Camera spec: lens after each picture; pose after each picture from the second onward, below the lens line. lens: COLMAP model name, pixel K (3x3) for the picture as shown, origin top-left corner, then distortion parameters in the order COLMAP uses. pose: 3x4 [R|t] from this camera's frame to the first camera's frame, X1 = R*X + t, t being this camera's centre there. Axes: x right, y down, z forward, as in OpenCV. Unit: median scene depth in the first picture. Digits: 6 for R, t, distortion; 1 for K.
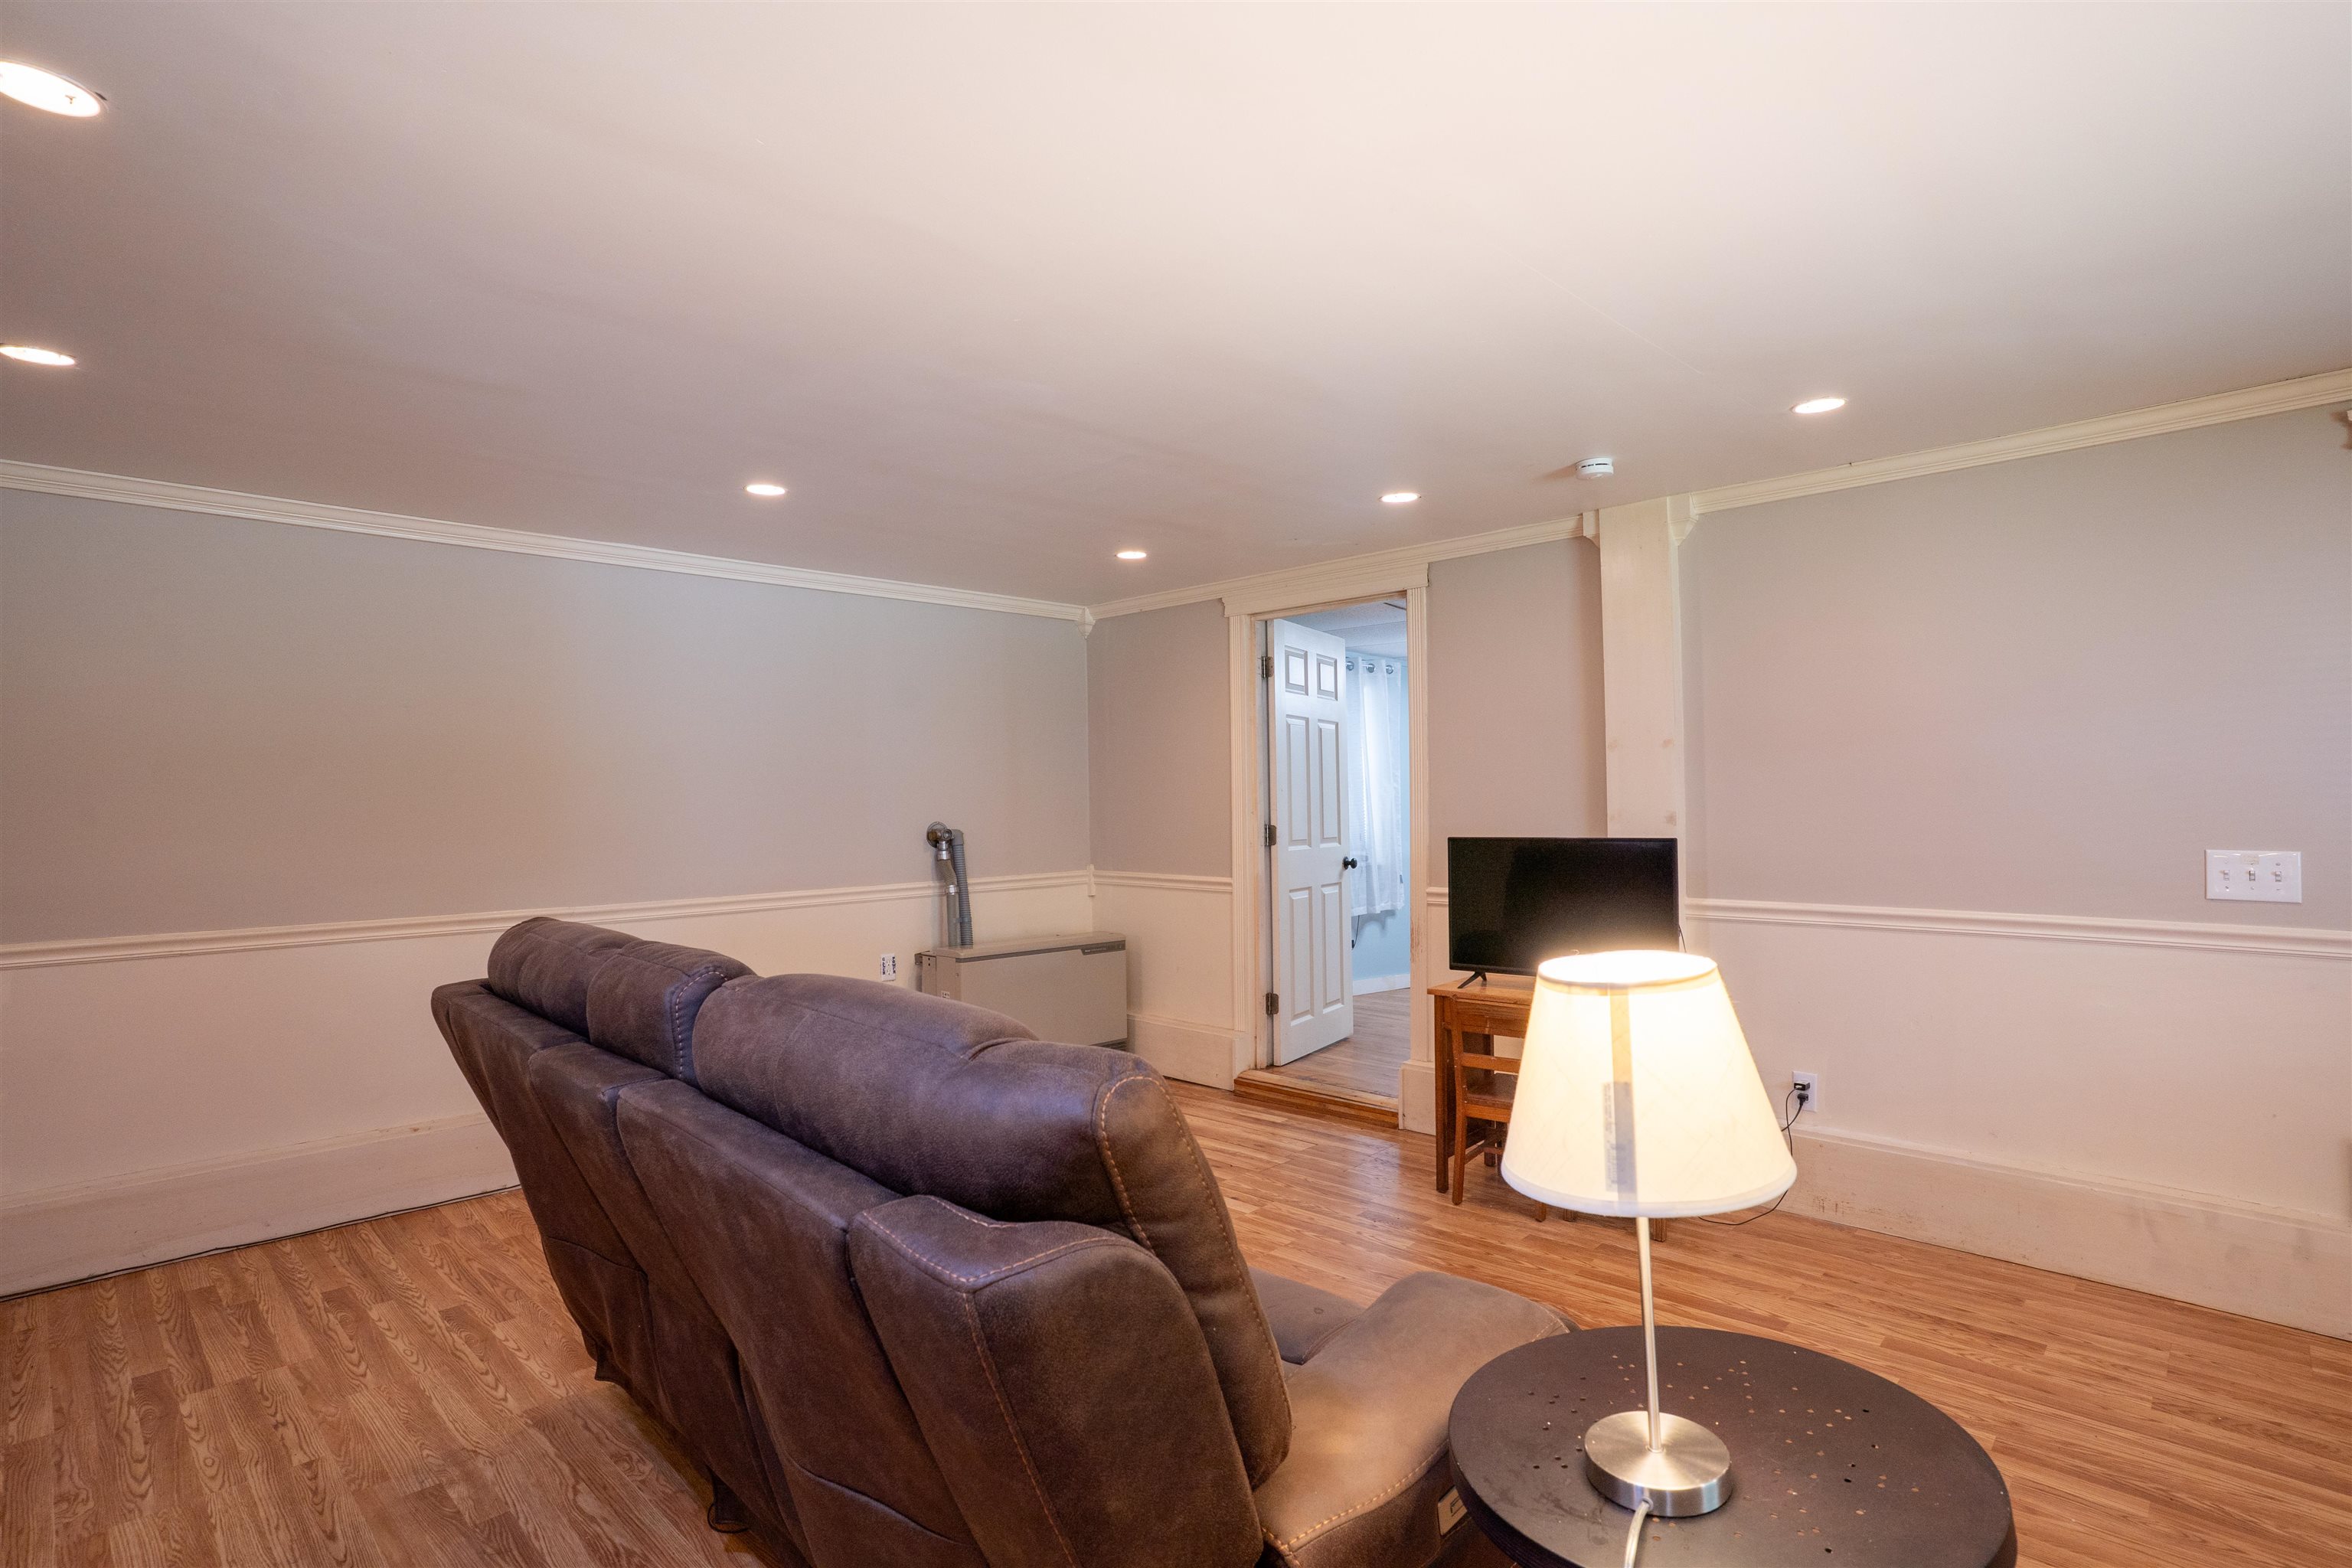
lens RADIAL K [[1153.6, 0, 1179.4], [0, 1153.6, 778.3], [0, 0, 1]] dist [-0.063944, 0.017805]
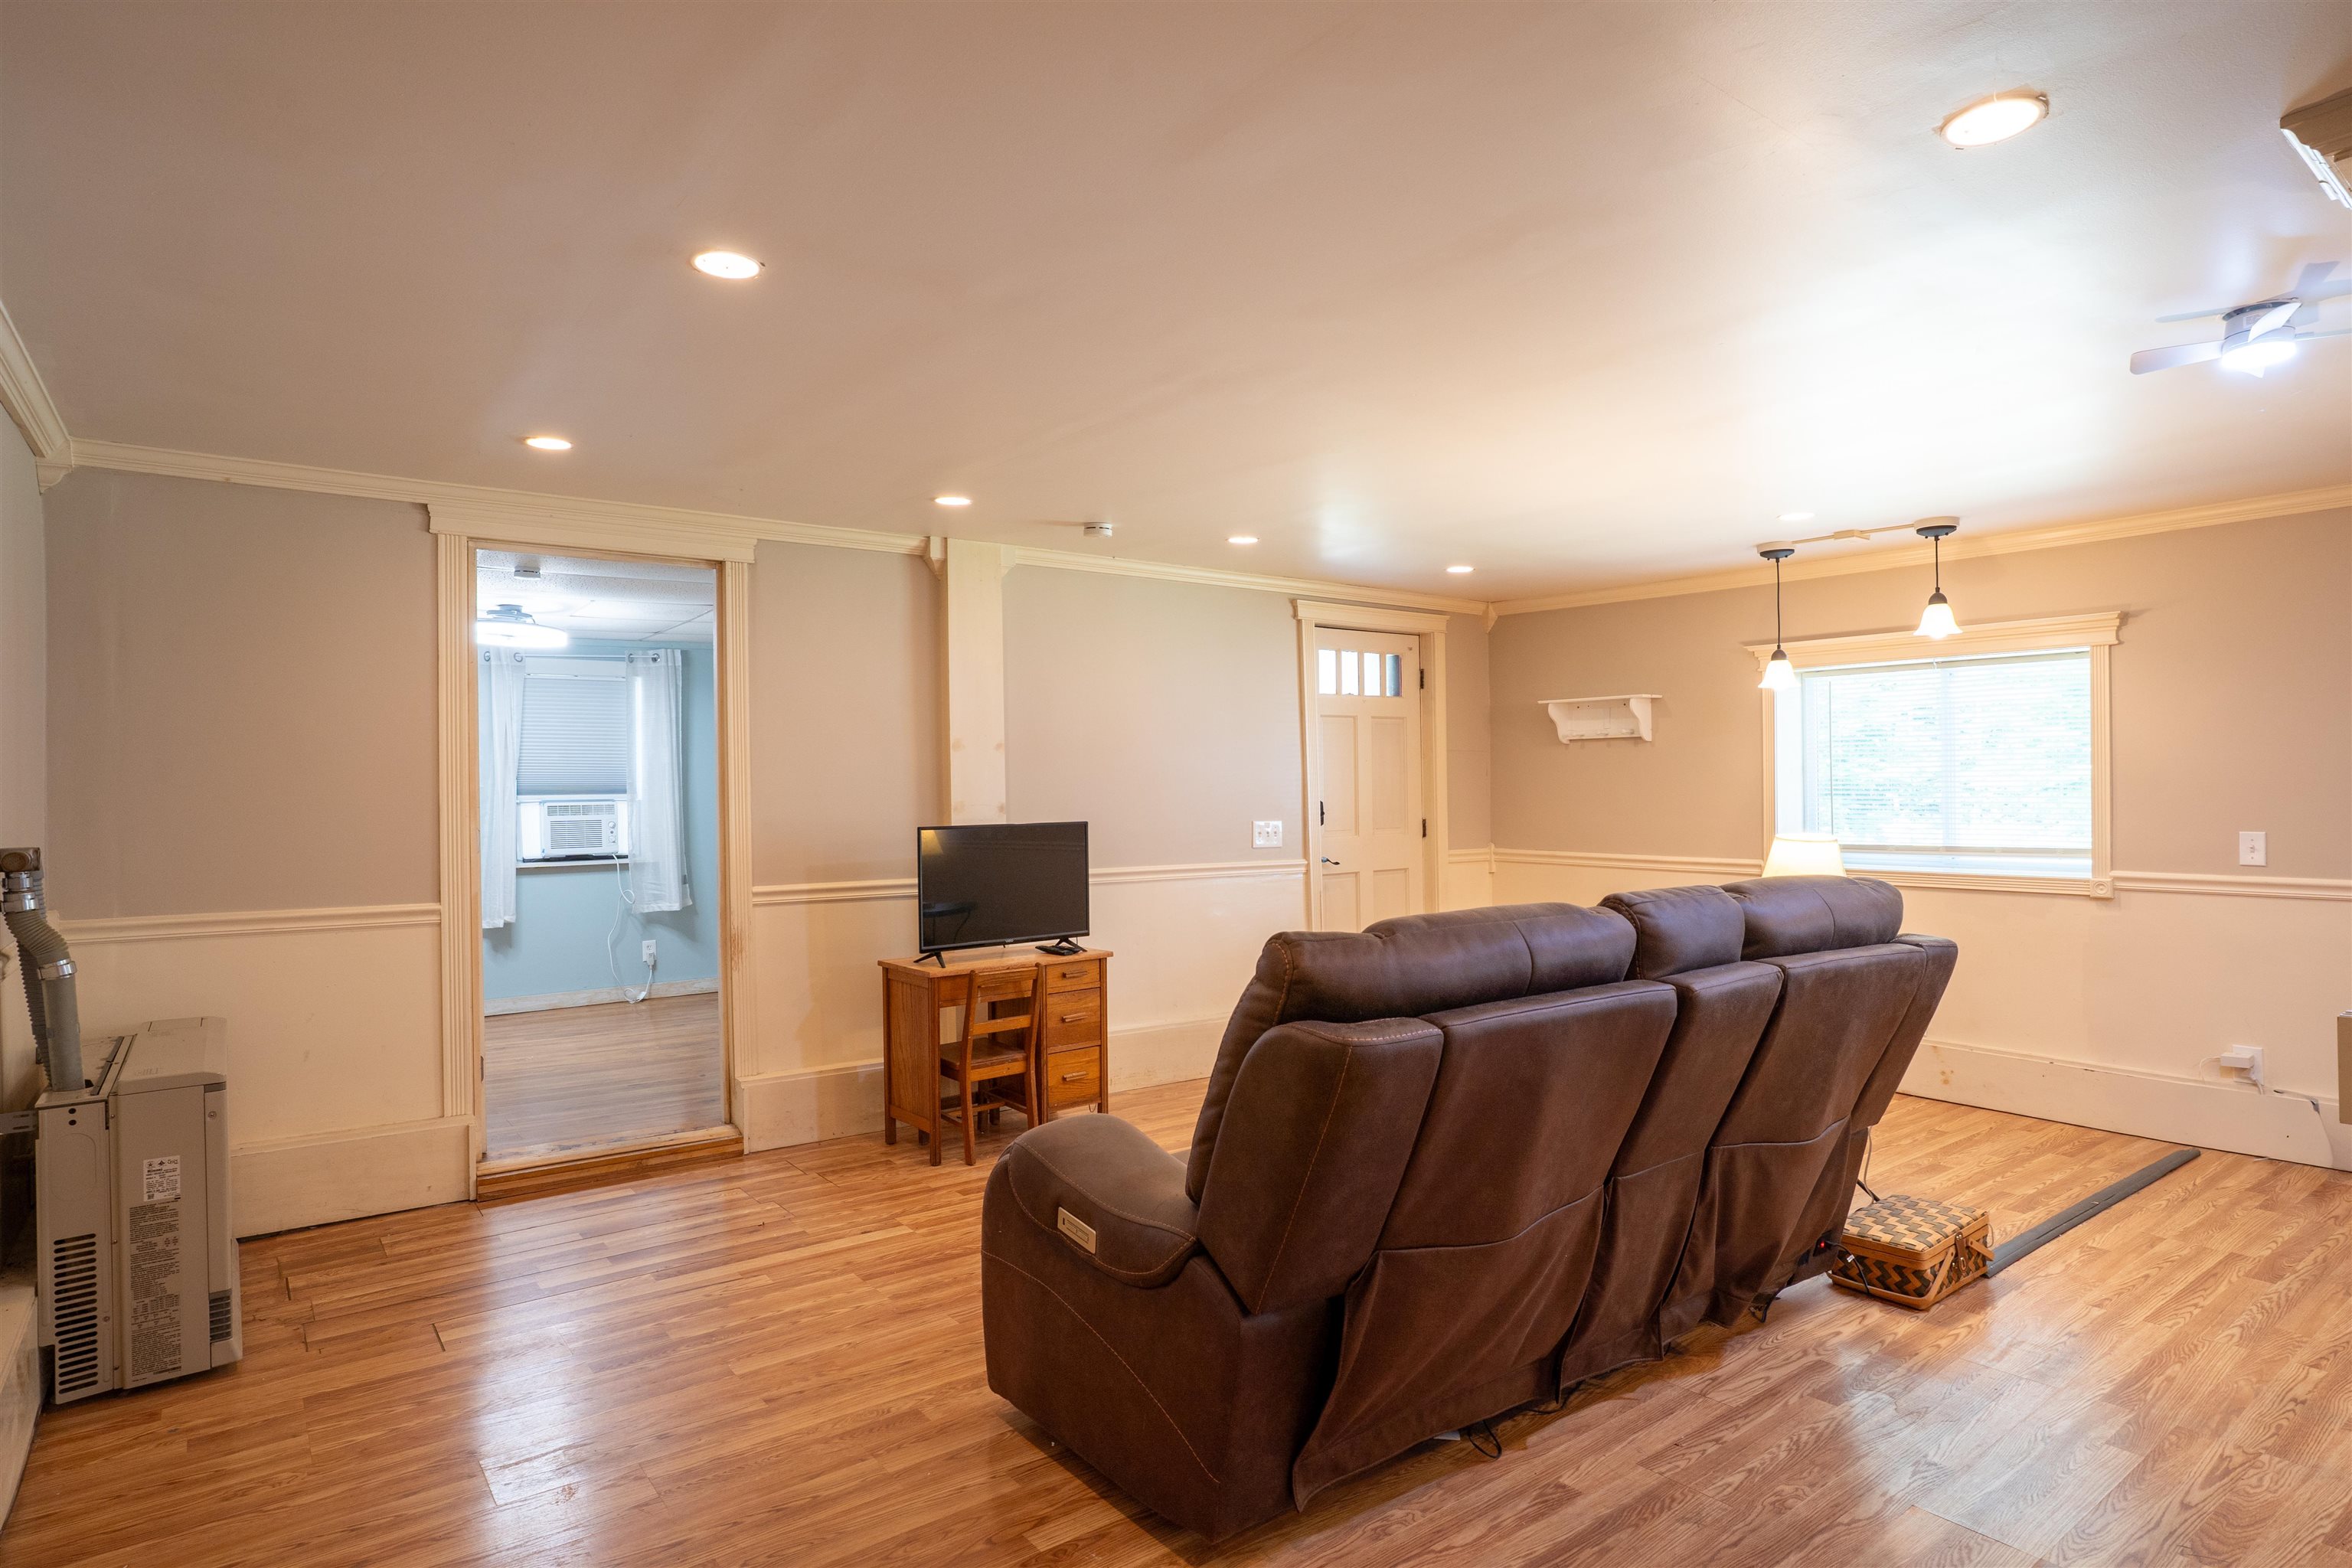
lens RADIAL K [[1289.2, 0, 1168.5], [0, 1289.2, 786.8], [0, 0, 1]] dist [-0.031942, 0.004999]
pose [[0.164455, 0.008898, 0.986344, -0.884558], [-0.014725, 0.999870, -0.006565, 0.018254], [-0.986275, -0.013444, 0.164565, 0.584716]]
